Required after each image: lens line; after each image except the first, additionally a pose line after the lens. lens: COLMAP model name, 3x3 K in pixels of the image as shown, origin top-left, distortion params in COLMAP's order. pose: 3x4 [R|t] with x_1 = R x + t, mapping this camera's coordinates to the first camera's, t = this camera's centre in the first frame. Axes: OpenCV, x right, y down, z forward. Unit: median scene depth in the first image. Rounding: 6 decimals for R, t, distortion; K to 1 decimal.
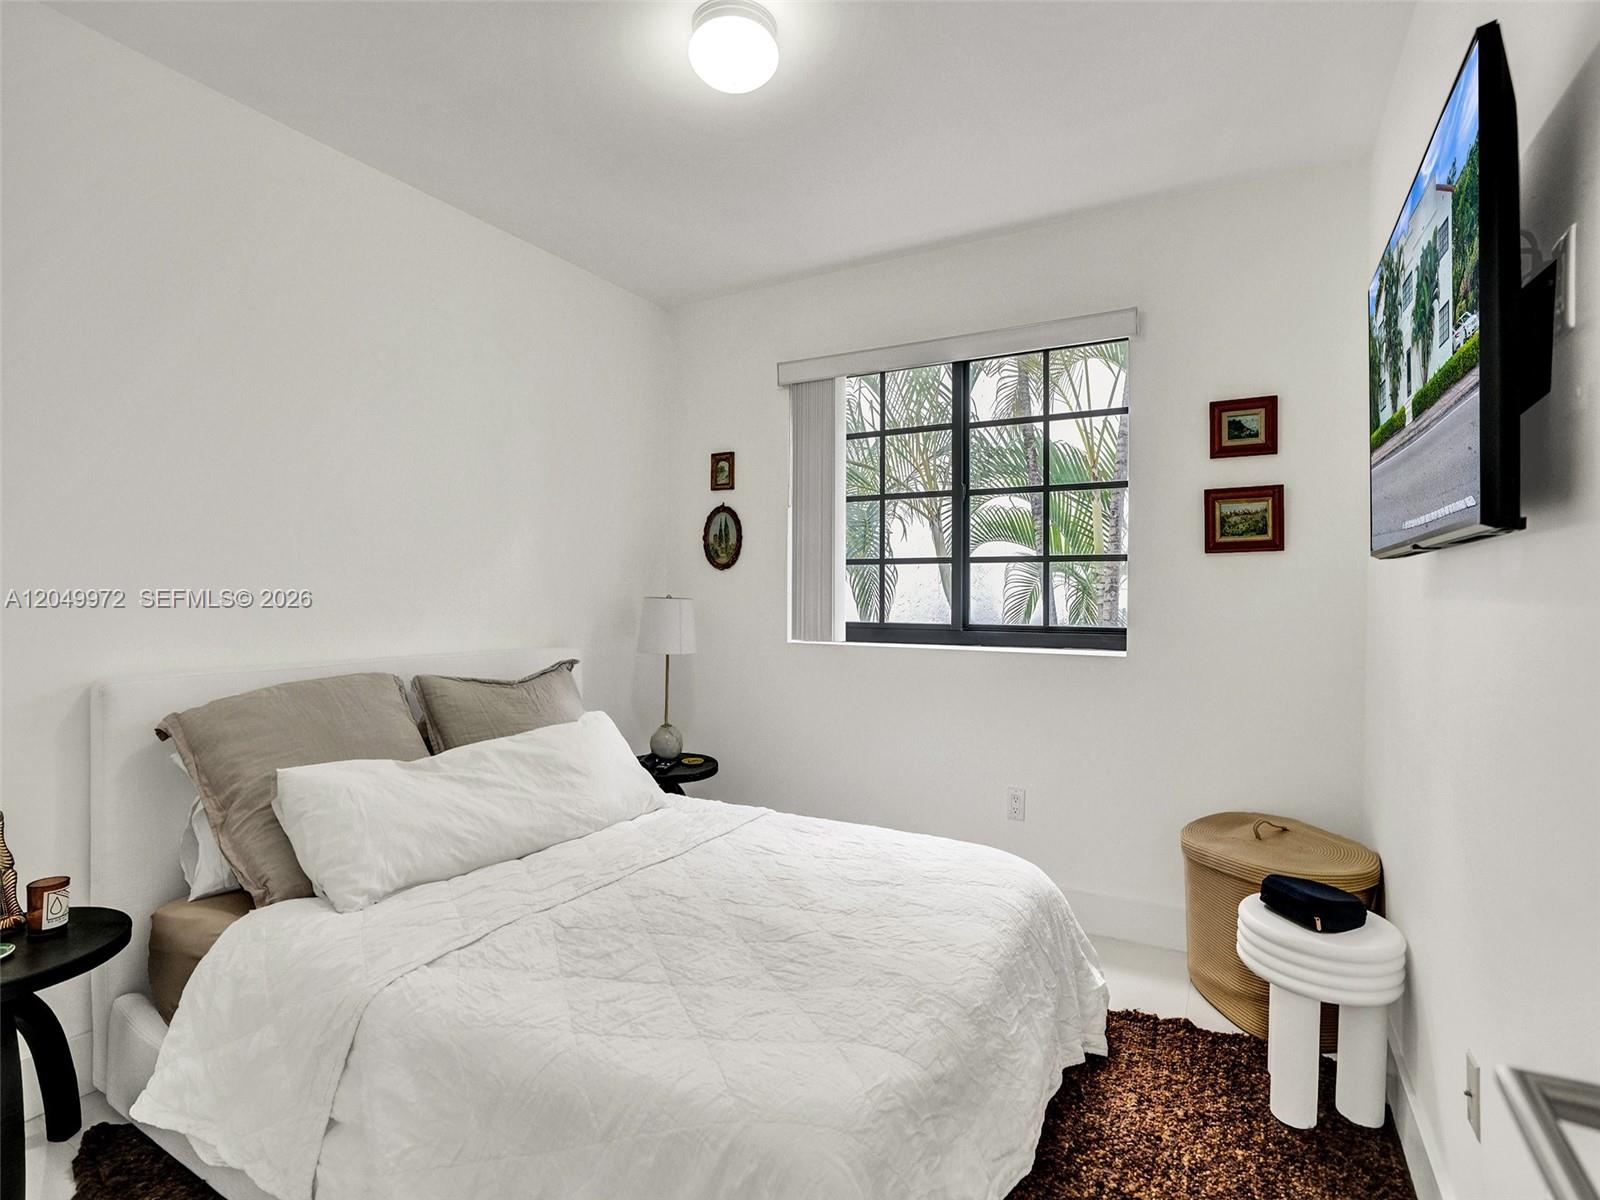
lens RADIAL K [[778.2, 0, 788.9], [0, 778.2, 591.3], [0, 0, 1]] dist [-0.000005, 0.000117]
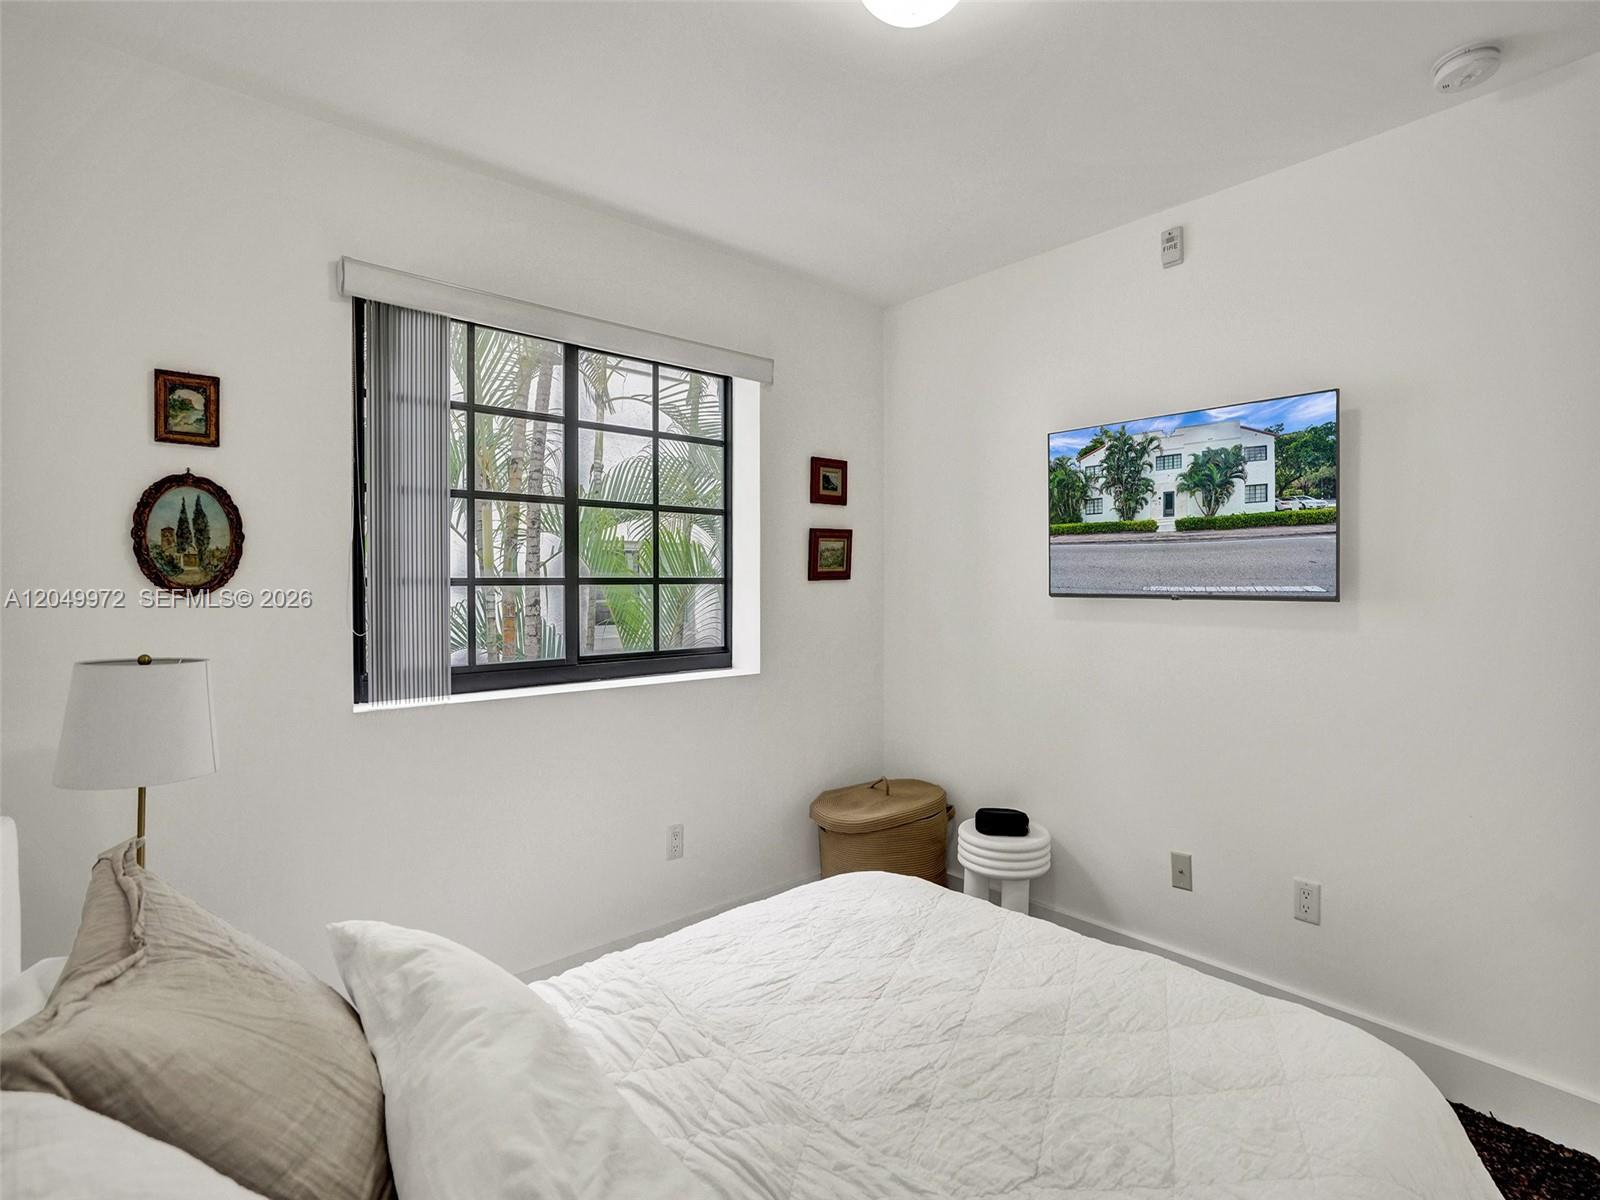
lens RADIAL K [[778.2, 0, 788.9], [0, 778.2, 591.3], [0, 0, 1]] dist [-0.000005, 0.000117]
pose [[0.342479, -0.016640, 0.939378, -0.447237], [0.006685, 0.999861, 0.015274, -0.036839], [-0.939502, 0.001048, 0.342543, 0.445685]]
